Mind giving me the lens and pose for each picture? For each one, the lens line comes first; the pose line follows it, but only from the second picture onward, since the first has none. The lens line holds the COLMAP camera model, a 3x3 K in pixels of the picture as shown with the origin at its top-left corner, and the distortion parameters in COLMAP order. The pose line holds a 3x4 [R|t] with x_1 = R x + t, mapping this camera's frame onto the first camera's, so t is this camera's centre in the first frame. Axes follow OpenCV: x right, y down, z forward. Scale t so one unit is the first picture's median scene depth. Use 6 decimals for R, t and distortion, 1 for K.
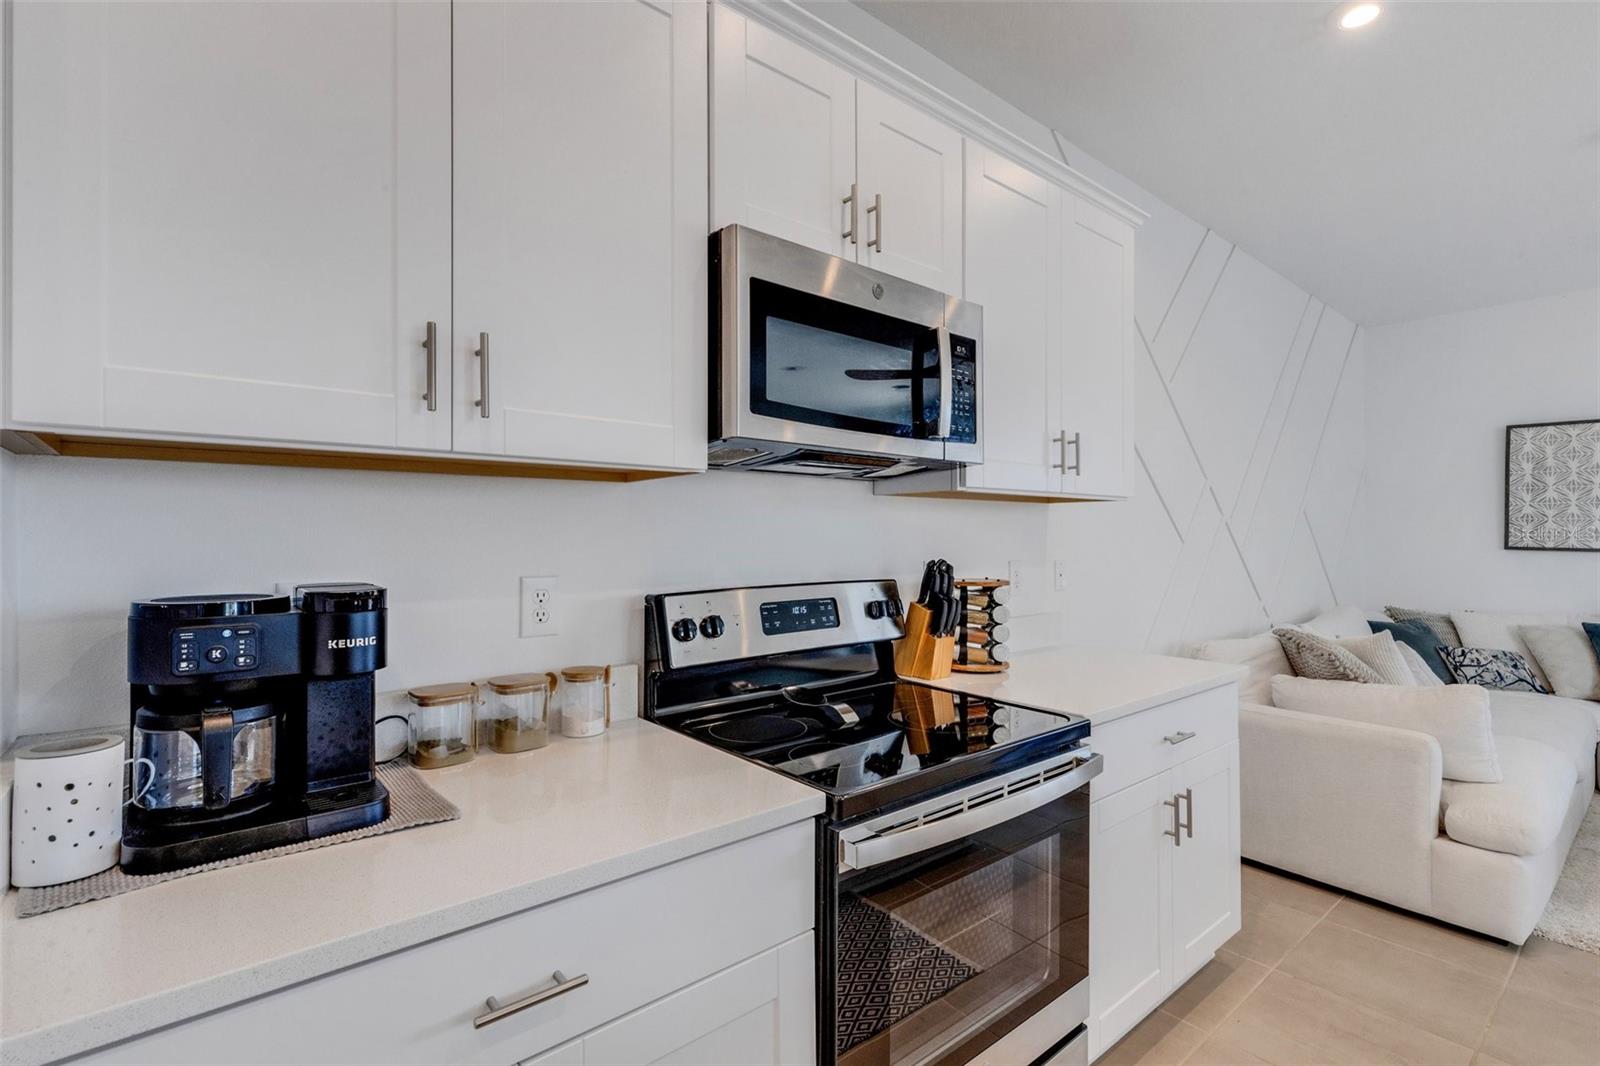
lens RADIAL K [[739.0, 0, 799.5], [0, 739.0, 528.7], [0, 0, 1]] dist [0.010869, -0.001573]
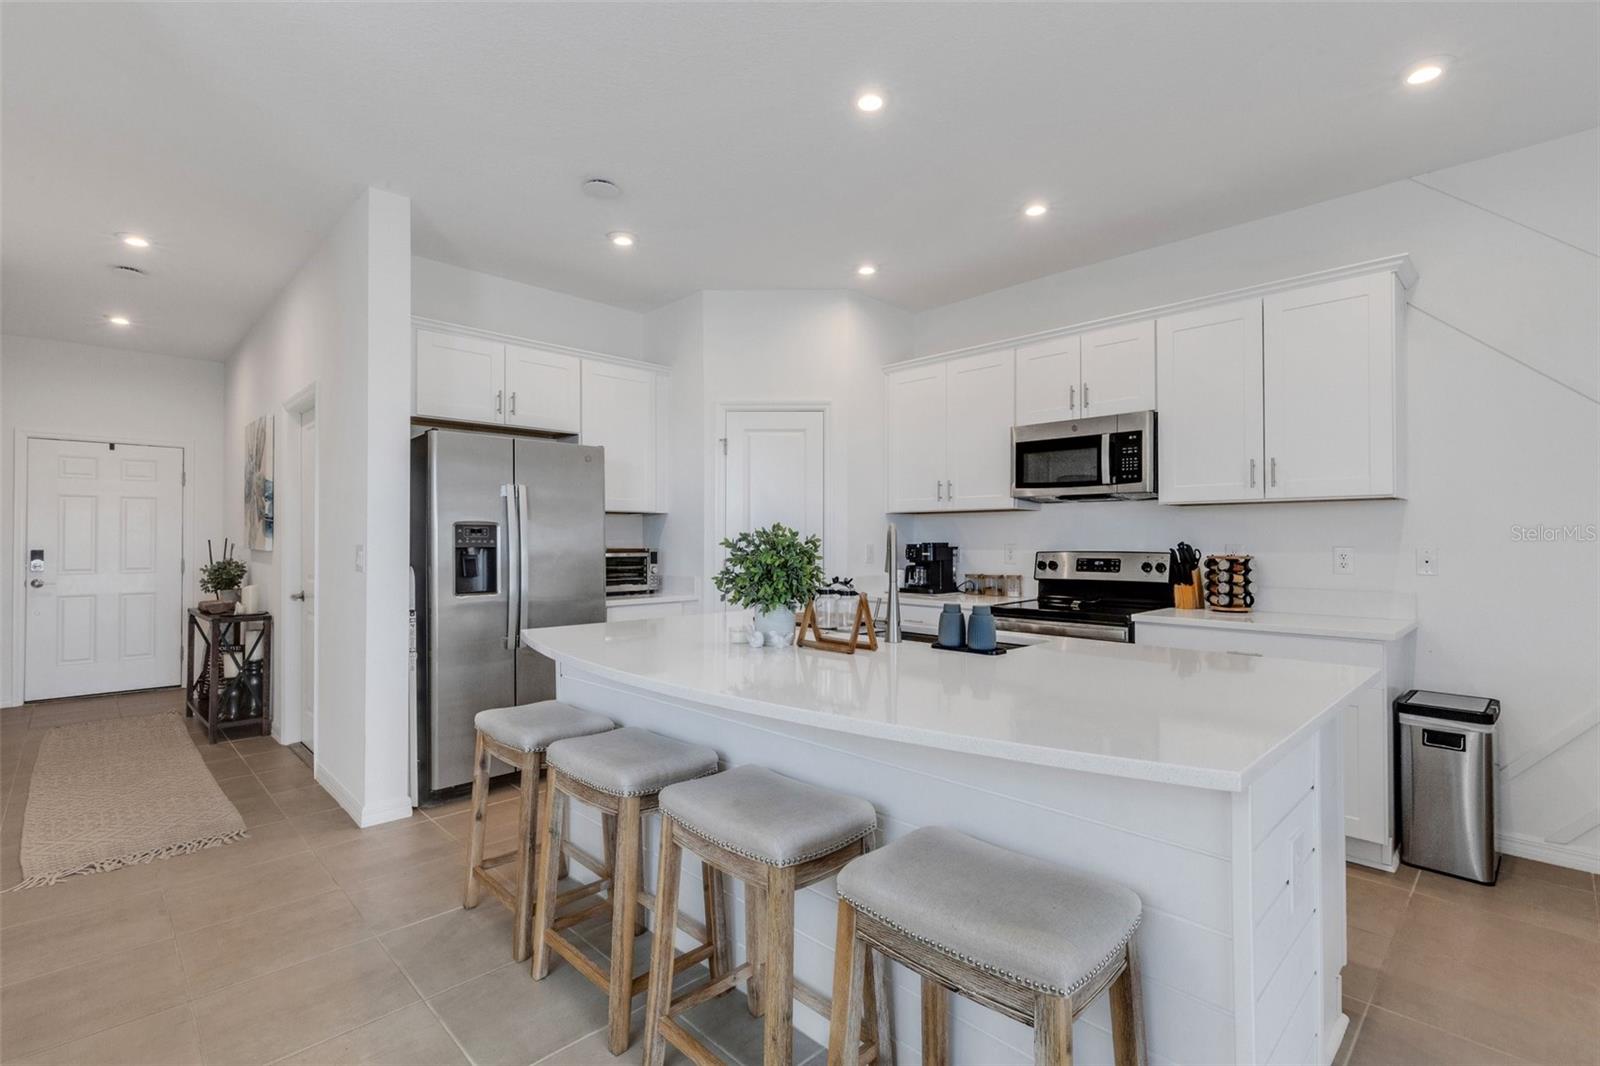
lens RADIAL K [[739.0, 0, 804.9], [0, 739.0, 529.2], [0, 0, 1]] dist [0.010869, -0.001573]
pose [[0.086799, -0.014796, -0.996116, 2.120311], [0.007410, 0.999872, -0.014206, 0.032482], [0.996198, -0.006148, 0.086897, -0.078136]]
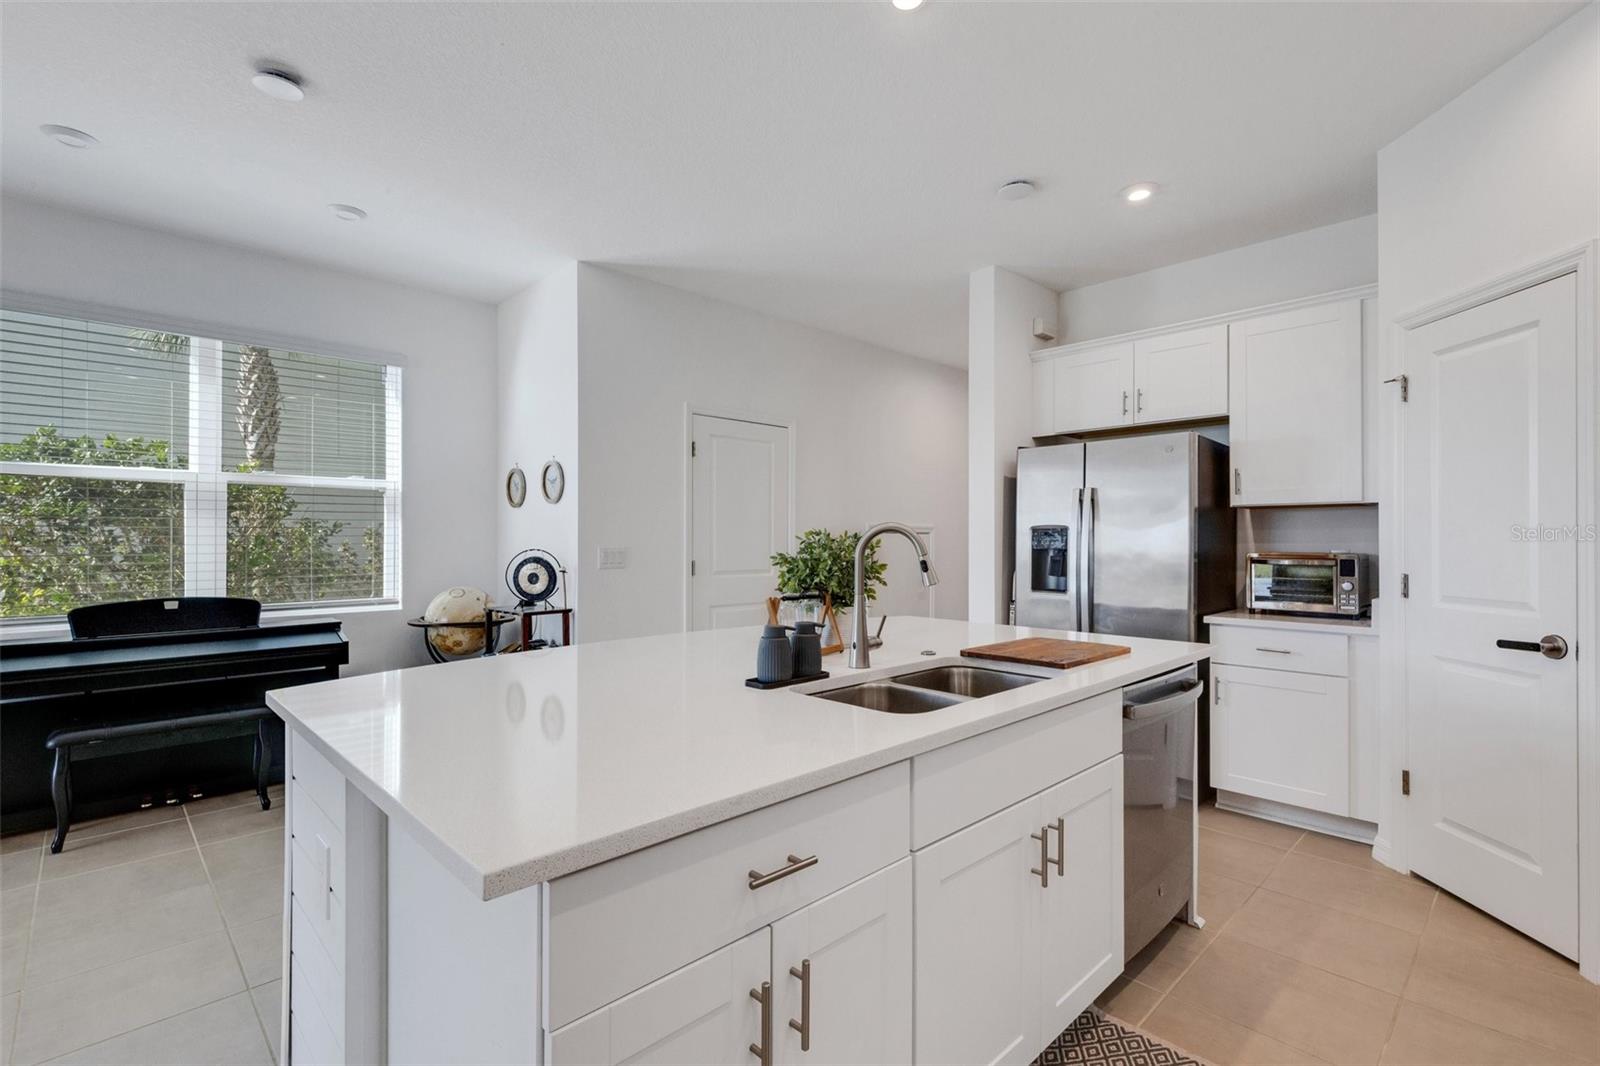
lens RADIAL K [[739.0, 0, 795.7], [0, 739.0, 537.9], [0, 0, 1]] dist [0.010869, -0.001573]
pose [[-0.997758, 0.001742, -0.066899, 0.953657], [0.002608, 0.999914, -0.012854, 0.038809], [0.066871, -0.013000, -0.997677, 1.292782]]
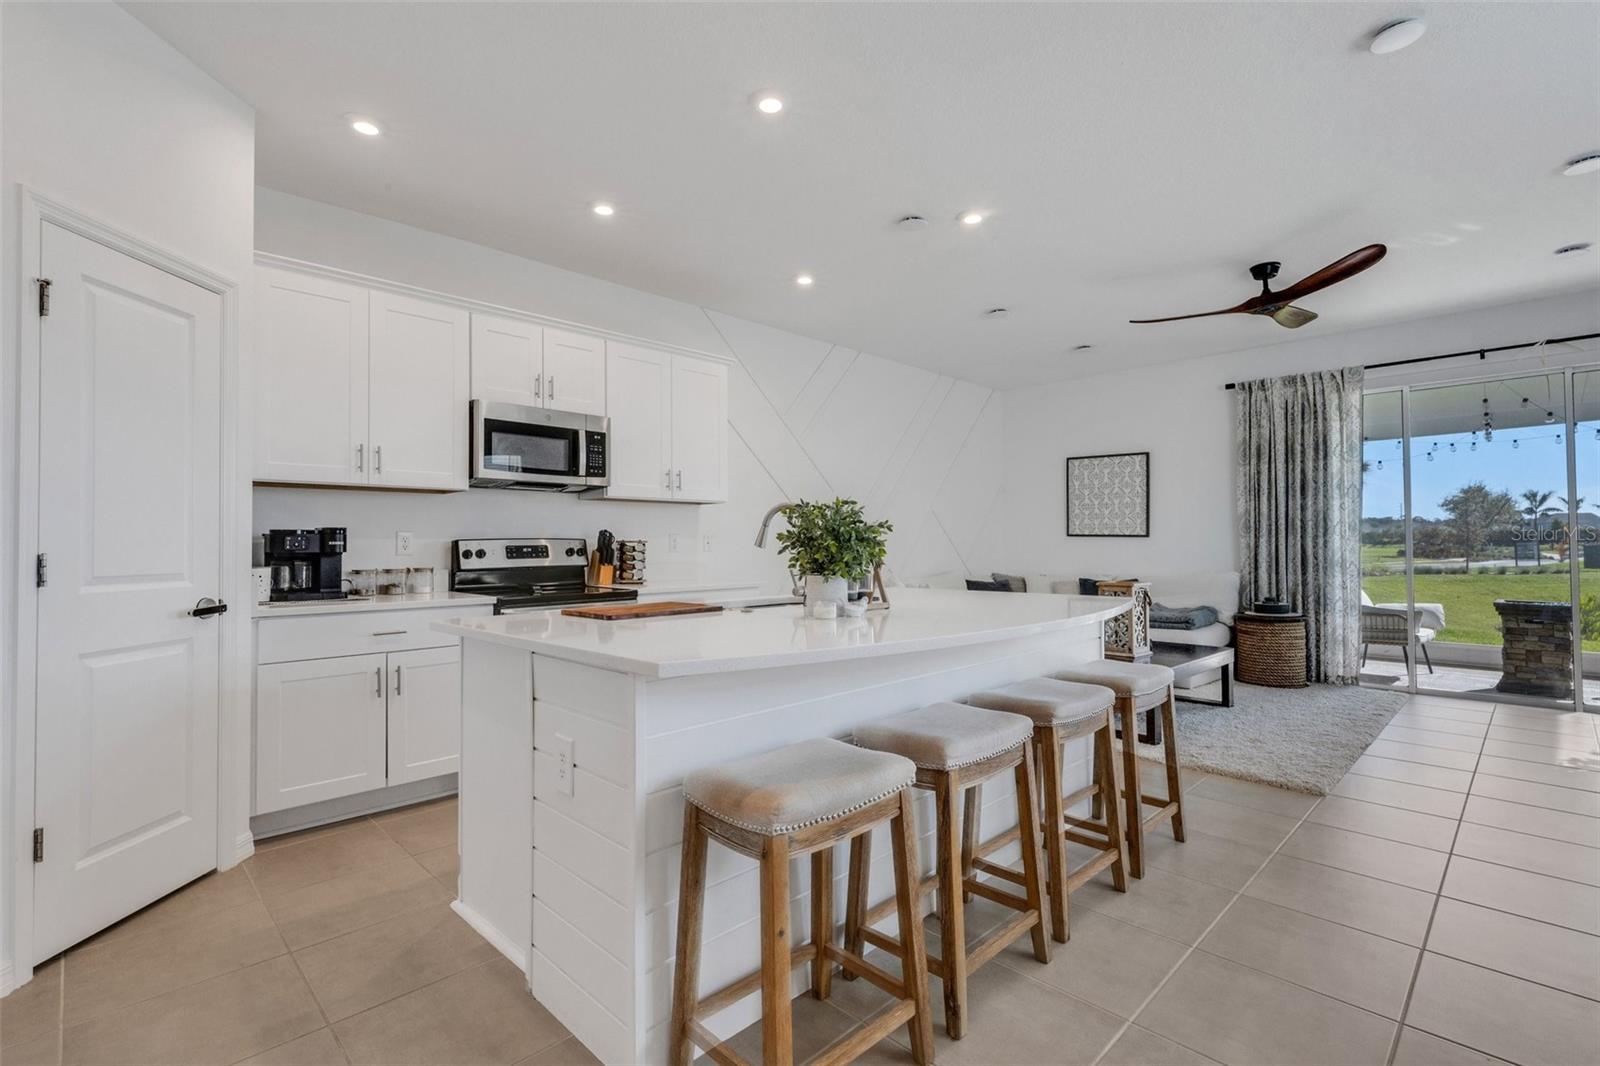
lens RADIAL K [[739.0, 0, 801.8], [0, 739.0, 532.8], [0, 0, 1]] dist [0.010869, -0.001573]
pose [[0.995630, -0.003796, 0.093304, 0.625516], [0.004404, 0.999970, -0.006307, 0.074461], [-0.093277, 0.006691, 0.995618, -1.346840]]
